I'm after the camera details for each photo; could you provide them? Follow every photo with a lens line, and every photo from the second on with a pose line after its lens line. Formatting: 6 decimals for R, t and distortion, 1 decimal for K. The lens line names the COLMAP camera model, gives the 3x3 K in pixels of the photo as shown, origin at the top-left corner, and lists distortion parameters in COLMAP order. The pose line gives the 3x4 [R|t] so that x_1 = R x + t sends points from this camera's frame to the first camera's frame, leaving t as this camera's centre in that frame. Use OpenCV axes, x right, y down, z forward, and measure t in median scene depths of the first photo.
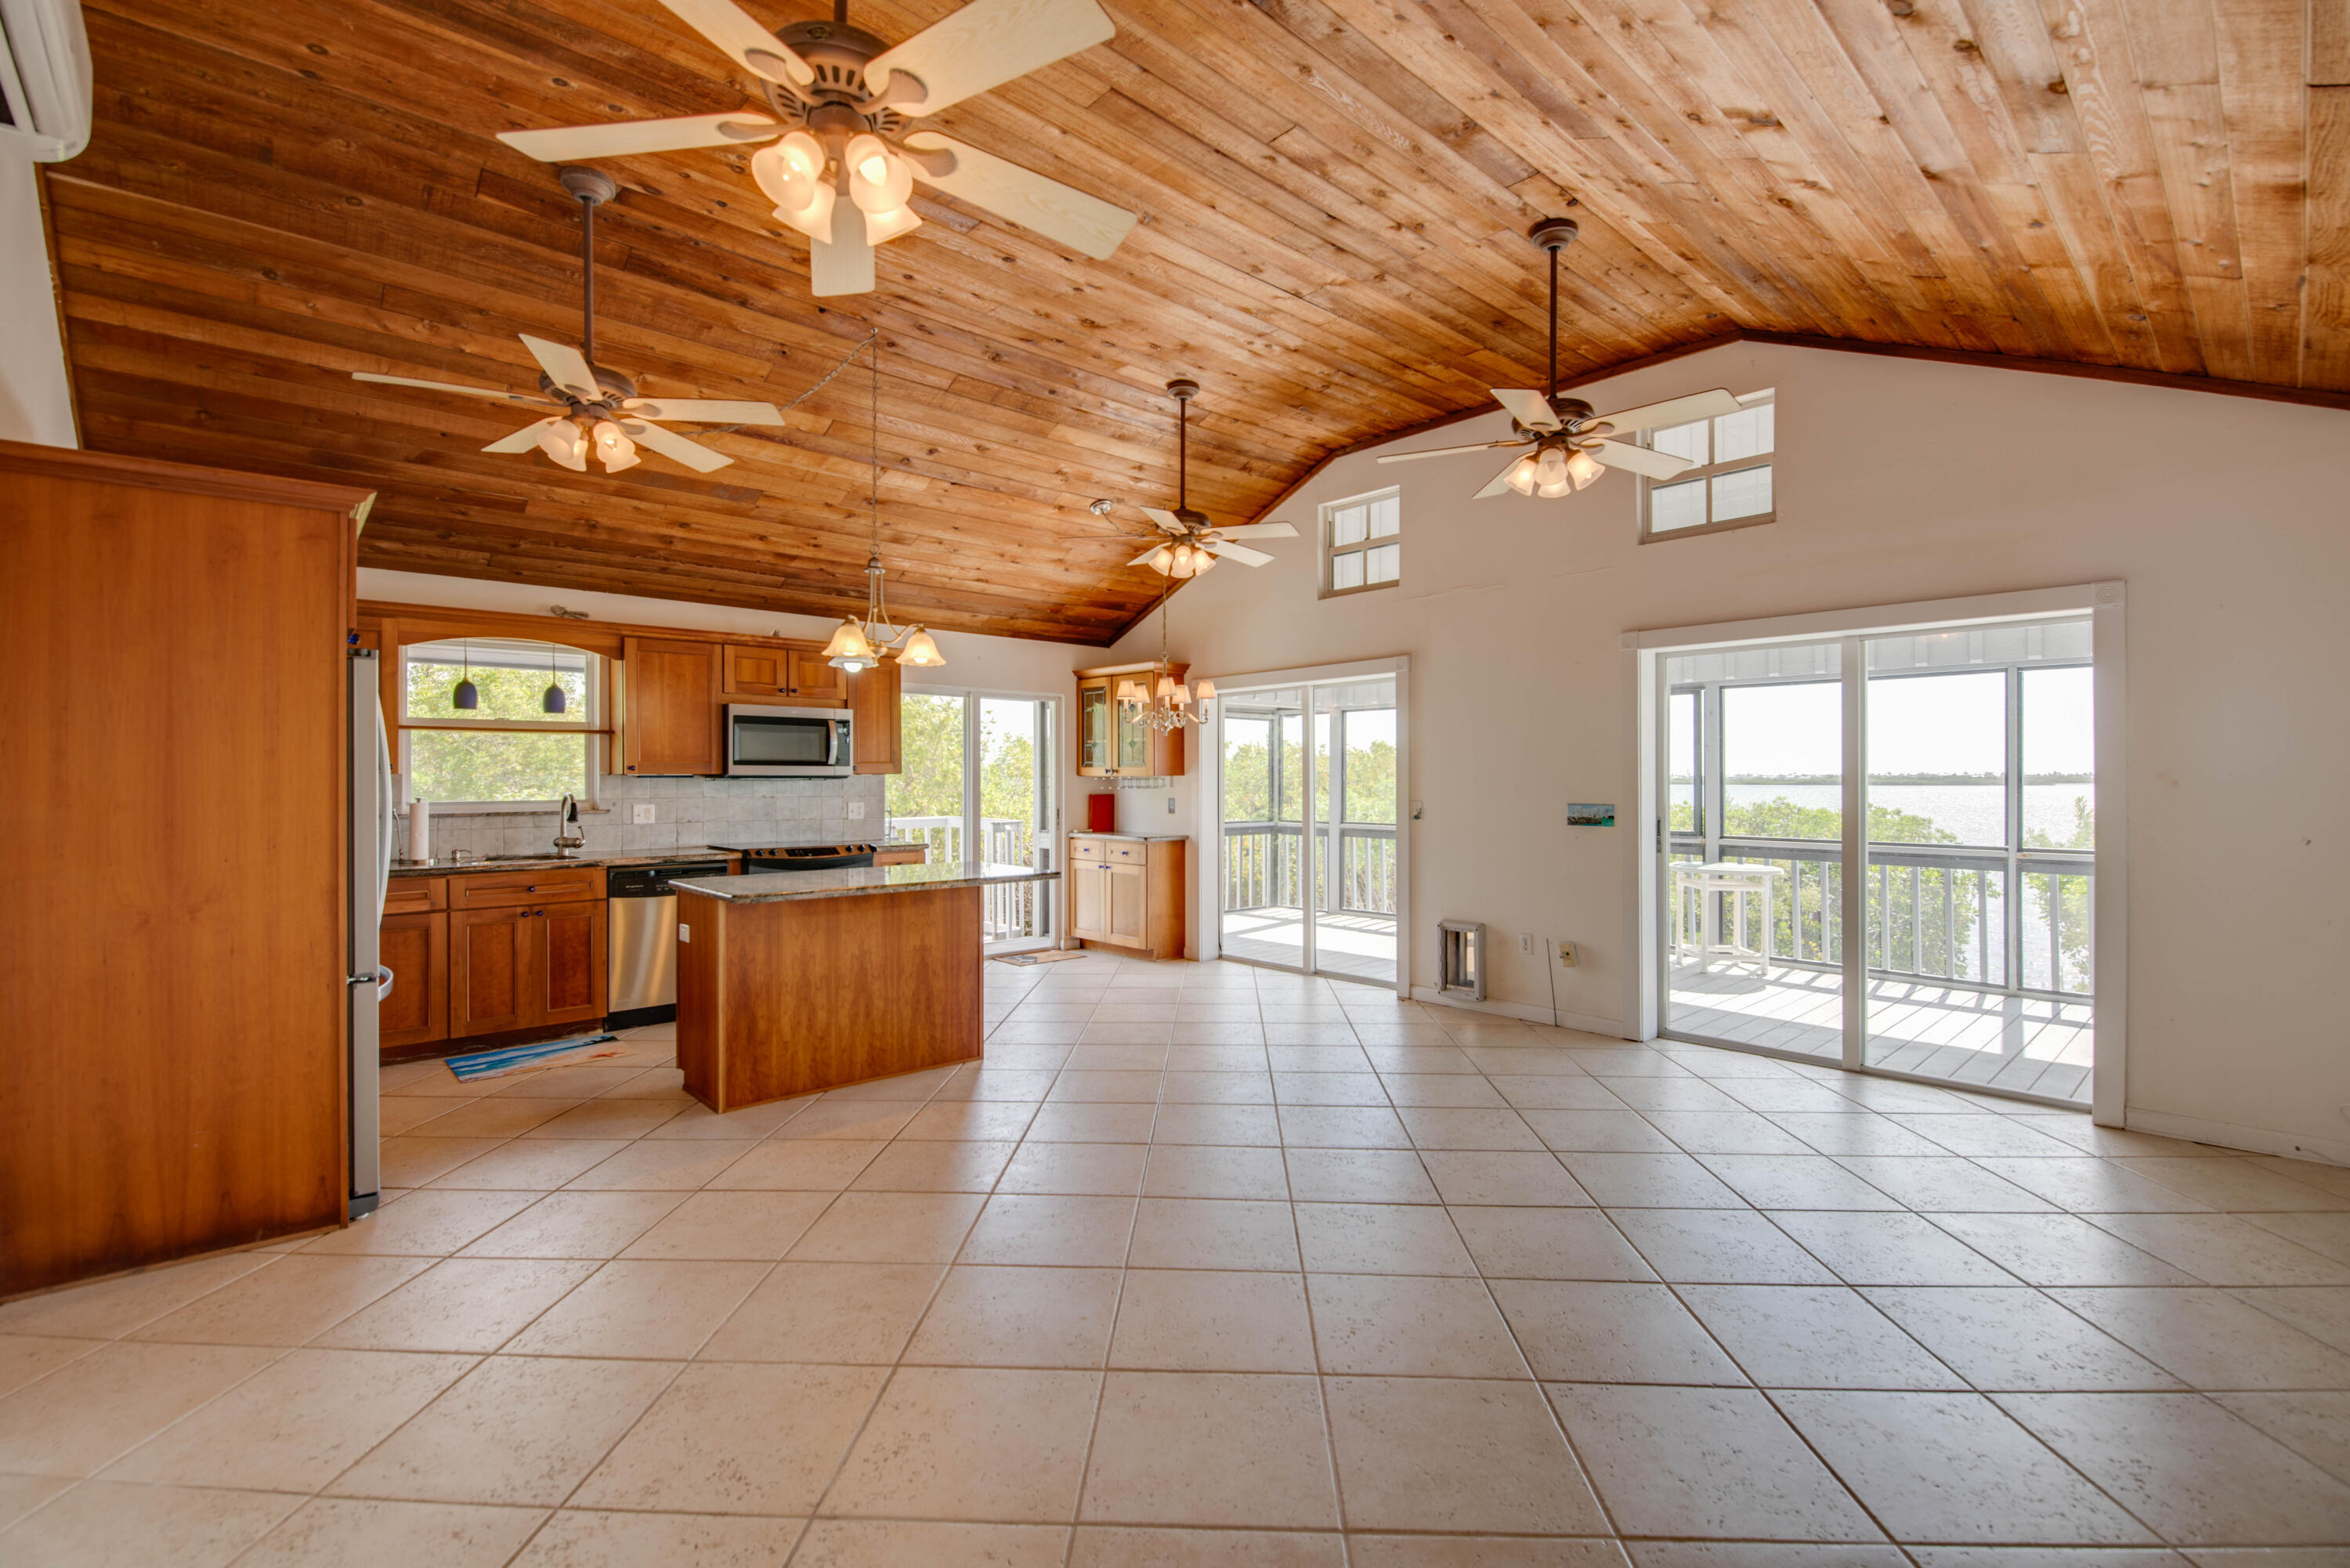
lens RADIAL K [[1047.3, 0, 1175.0], [0, 1047.3, 784.0], [0, 0, 1]] dist [0.000748, 0.000033]
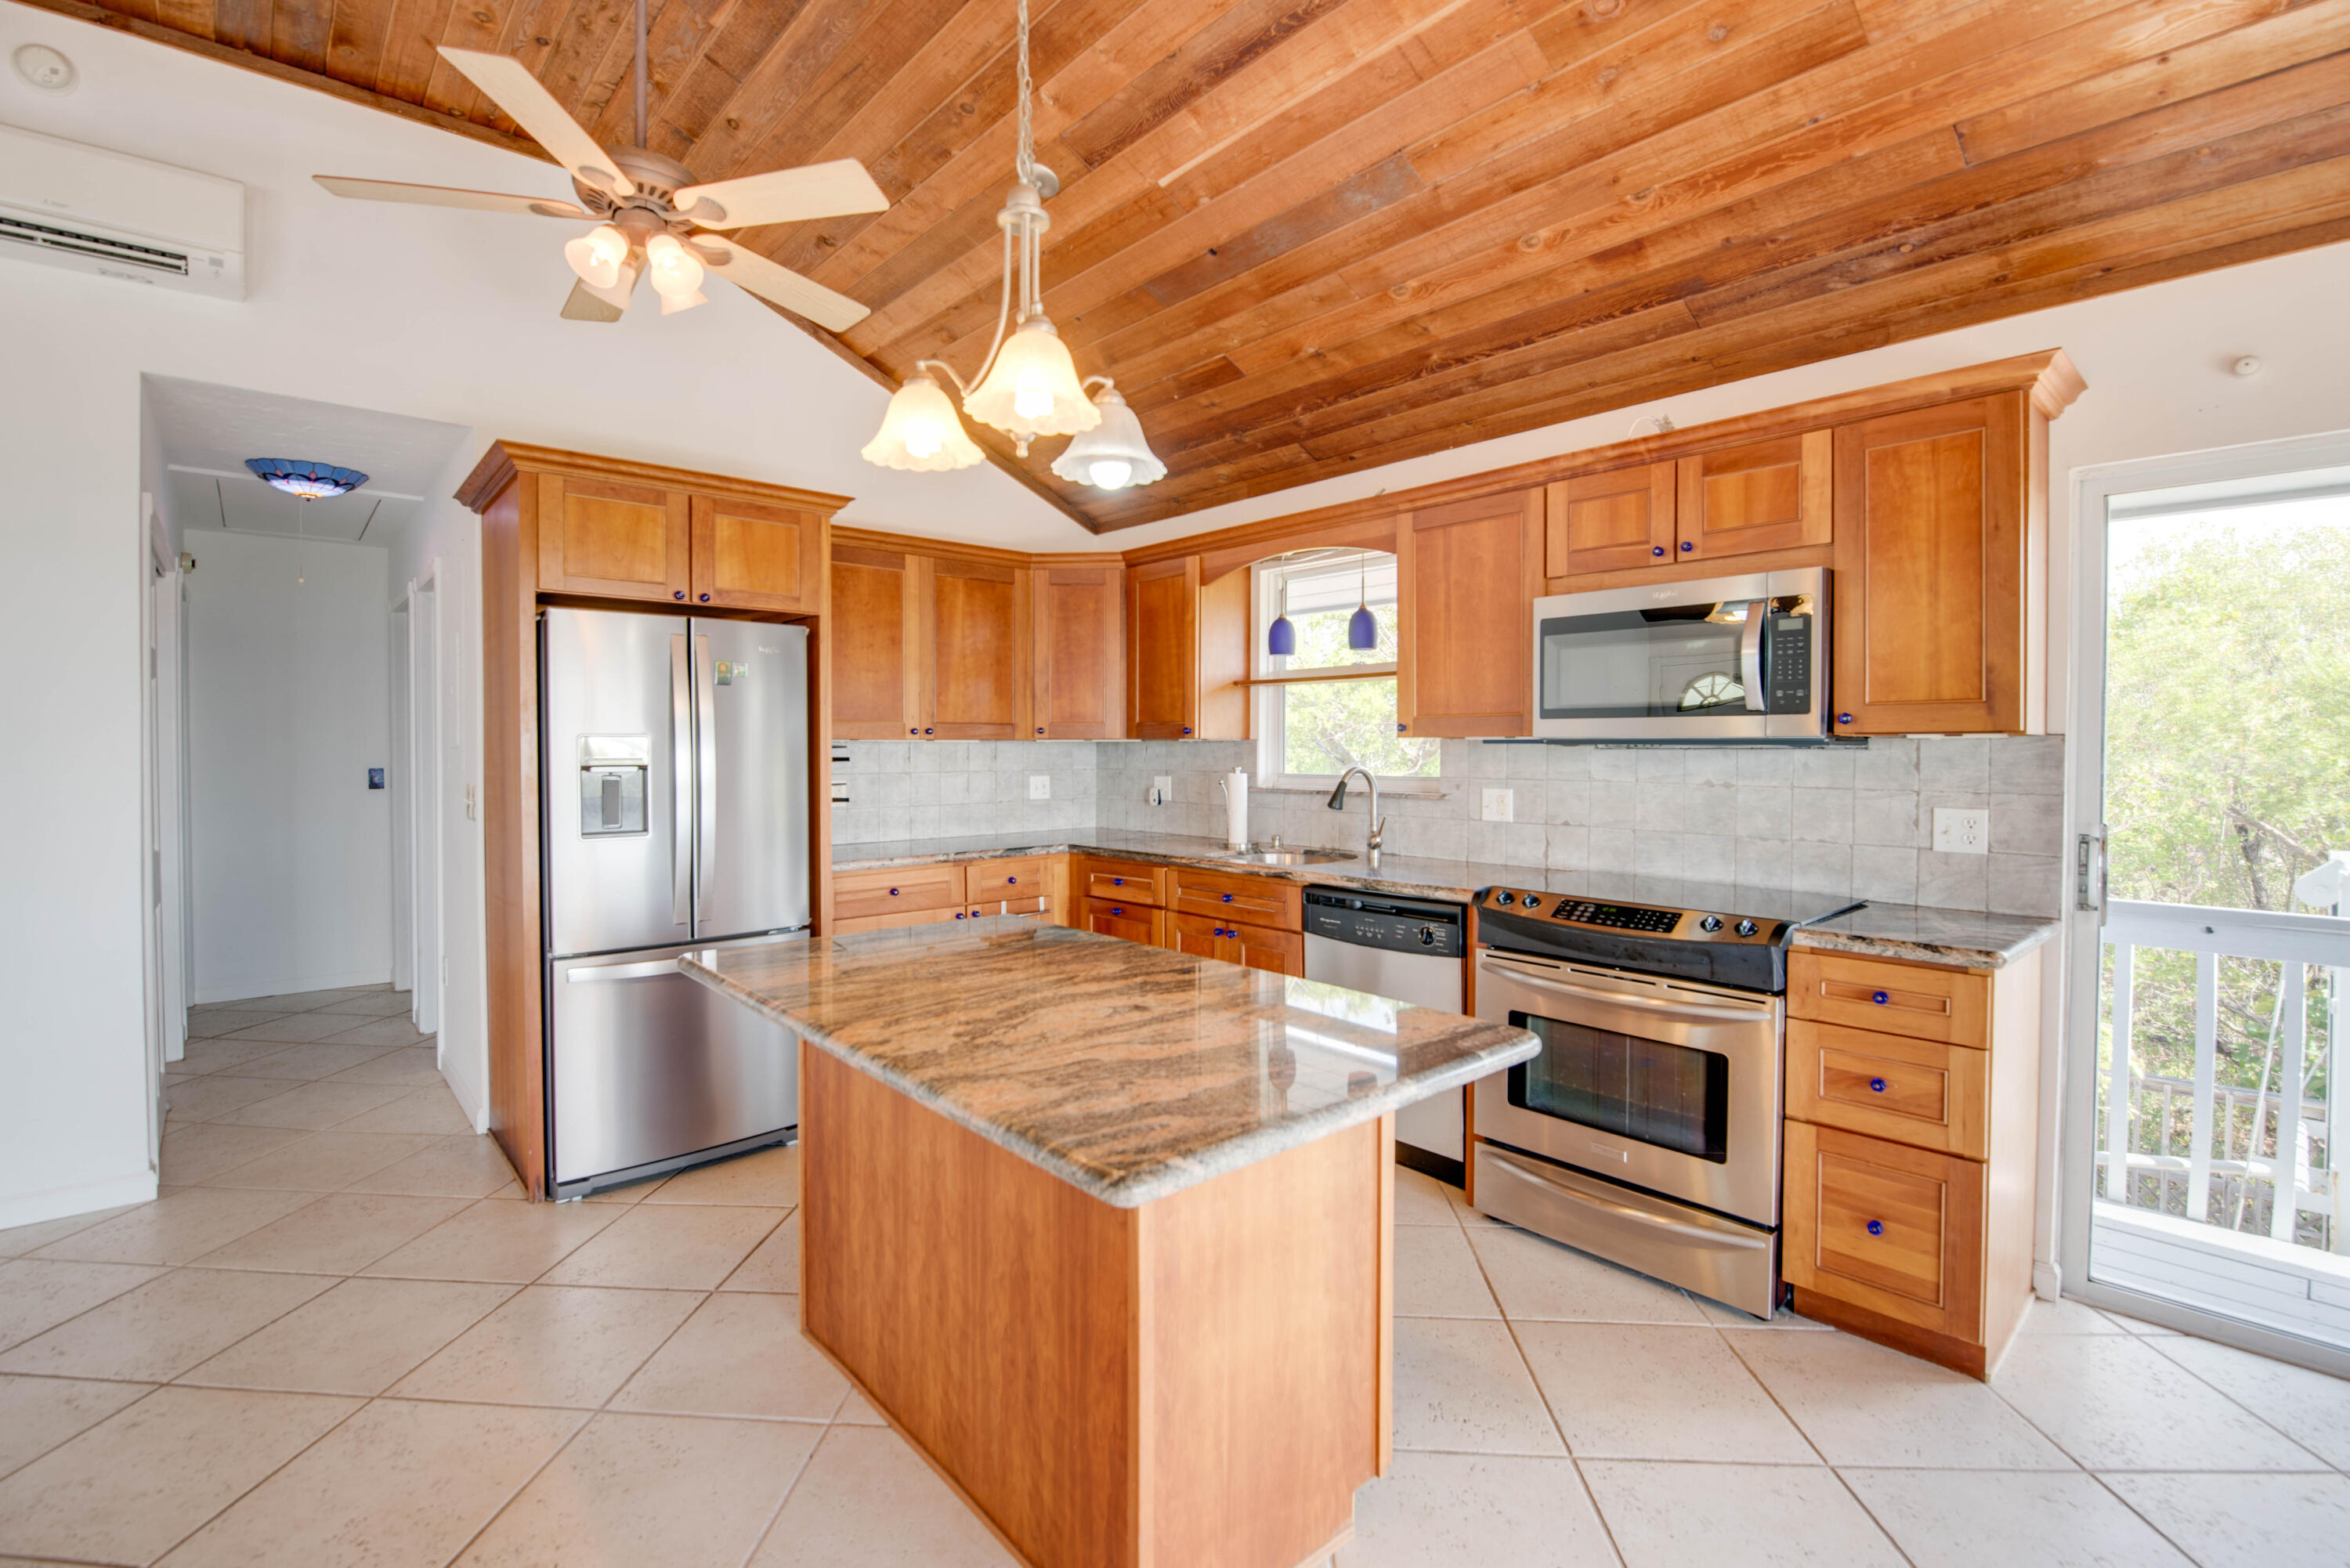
lens RADIAL K [[1041.2, 0, 1186.4], [0, 1041.2, 768.1], [0, 0, 1]] dist [-0.001497, -0.011825]
pose [[-0.004201, 0.020881, -0.999773, 0.096126], [-0.006424, 0.999761, 0.020908, -0.003883], [0.999971, 0.006510, -0.004066, 0.951950]]
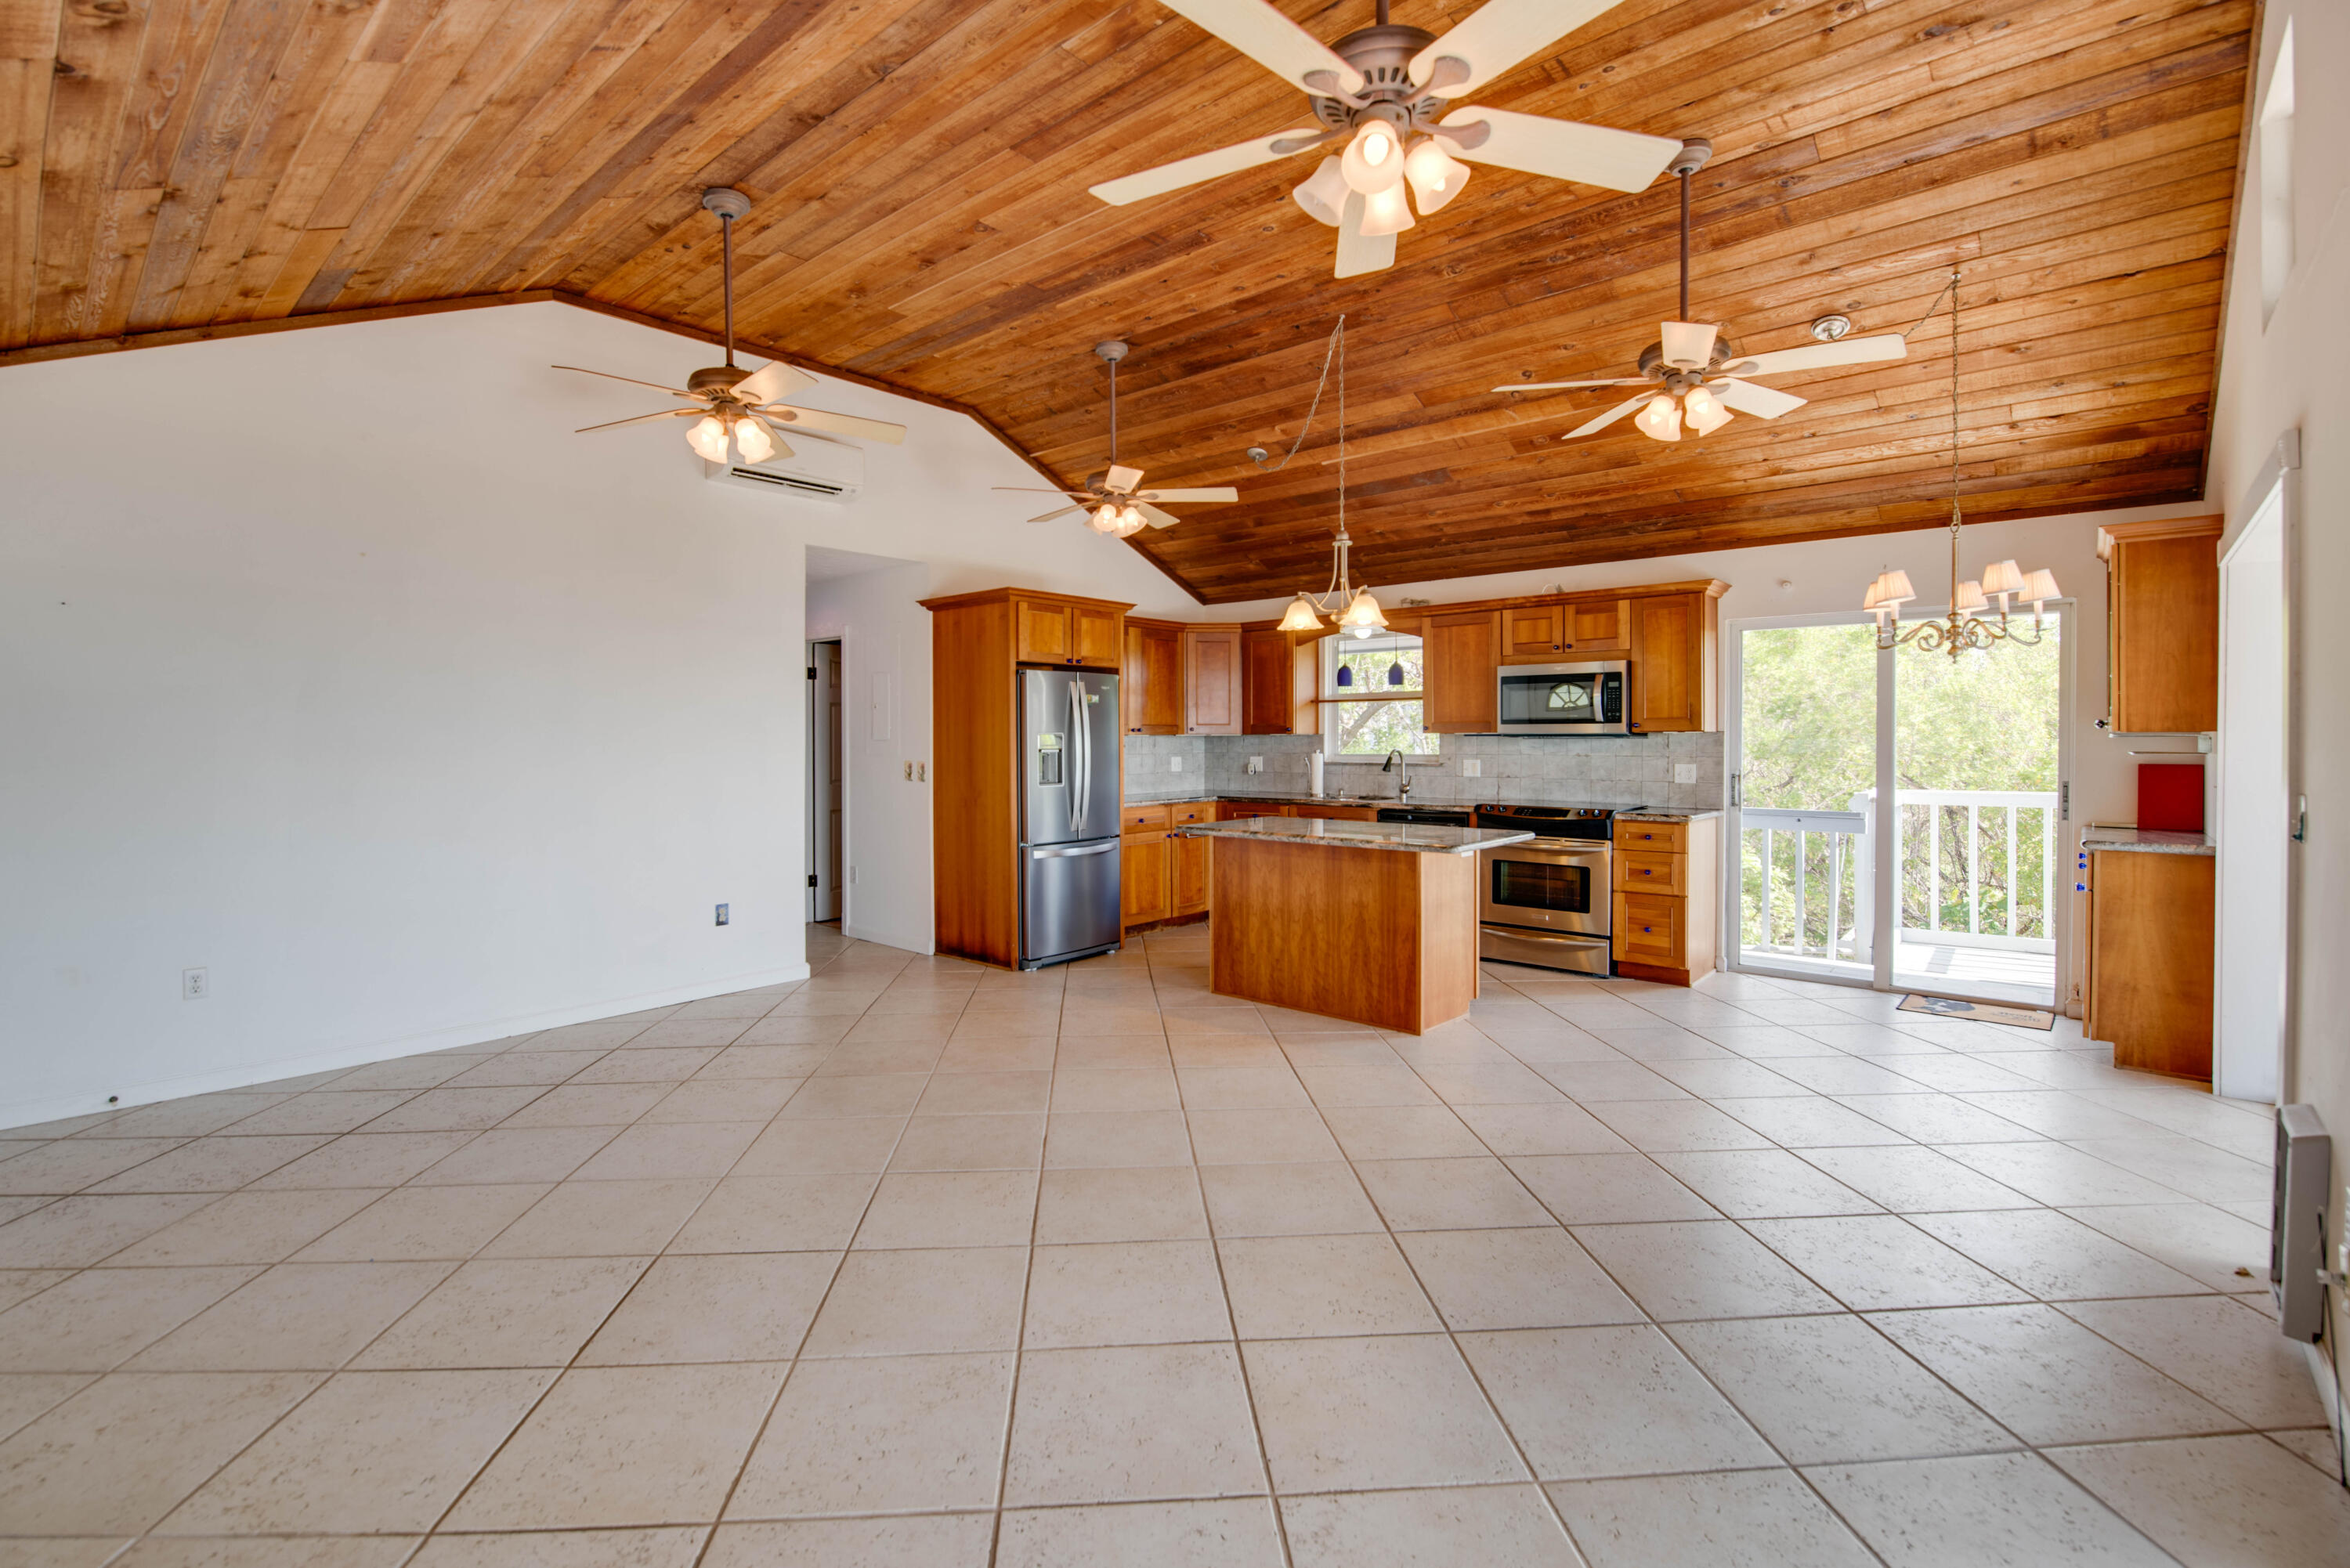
lens RADIAL K [[1050.3, 0, 1172.9], [0, 1050.3, 751.2], [0, 0, 1]] dist [-0.000342, -0.011557]
pose [[0.113104, 0.012265, -0.993507, 0.677019], [-0.002952, 0.999924, 0.012008, -0.002807], [0.993579, 0.001575, 0.113131, 0.633214]]
